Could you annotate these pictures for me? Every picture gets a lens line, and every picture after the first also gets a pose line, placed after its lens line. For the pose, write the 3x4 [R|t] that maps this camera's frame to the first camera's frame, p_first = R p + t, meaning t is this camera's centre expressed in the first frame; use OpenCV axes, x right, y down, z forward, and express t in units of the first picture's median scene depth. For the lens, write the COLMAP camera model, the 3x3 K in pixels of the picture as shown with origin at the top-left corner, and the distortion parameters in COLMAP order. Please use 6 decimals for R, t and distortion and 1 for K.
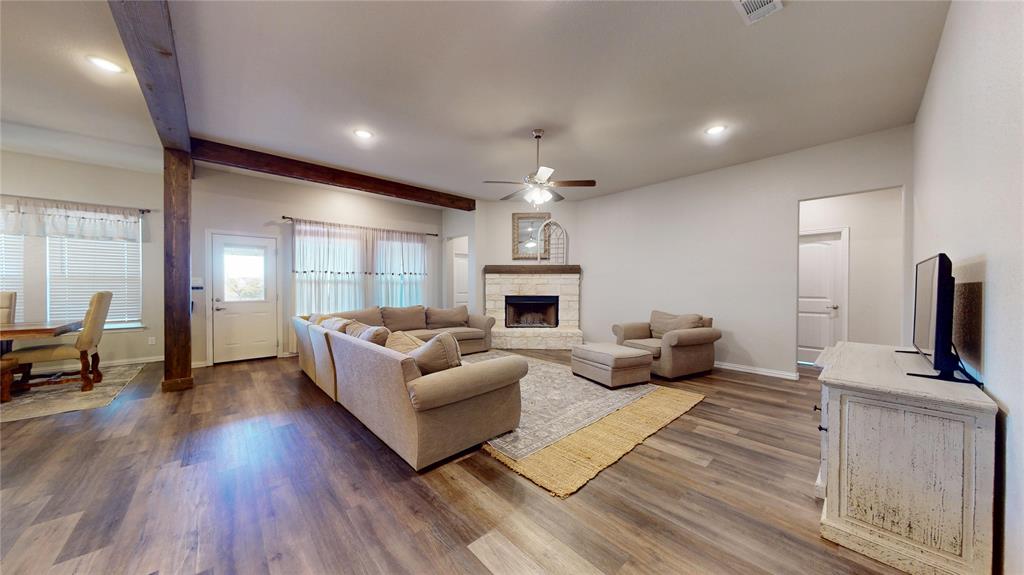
lens RADIAL K [[322.8, 0, 513.5], [0, 322.8, 289.5], [0, 0, 1]] dist [-0.000542, 0.000007]
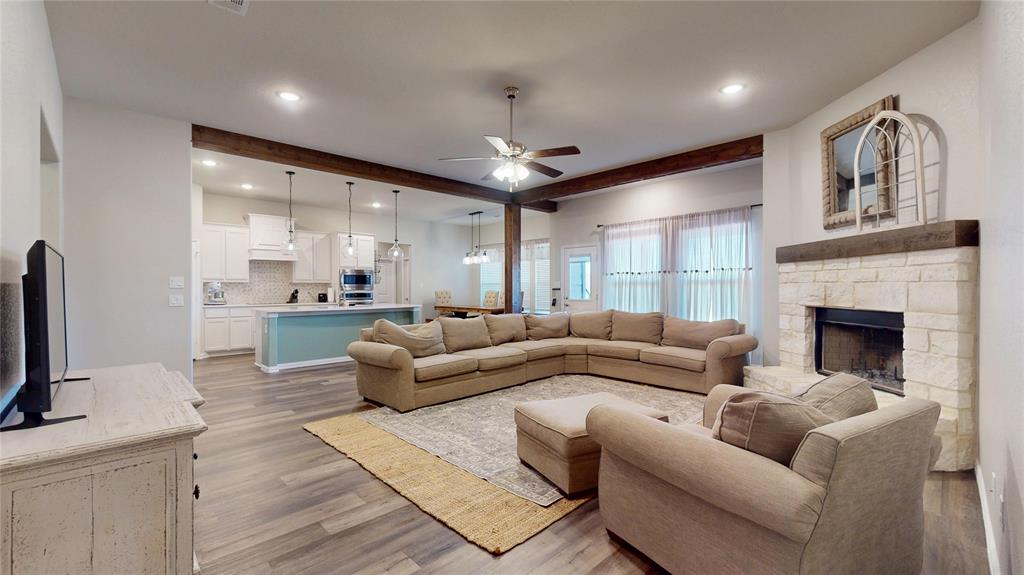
lens RADIAL K [[425.3, 0, 512.0], [0, 425.3, 287.5], [0, 0, 1]] dist [-0.000537, -0.000033]
pose [[0.023777, -0.001840, -0.999716, 0.709498], [-0.008125, 0.999965, -0.002034, -0.004581], [0.999684, 0.008171, 0.023761, 0.627297]]
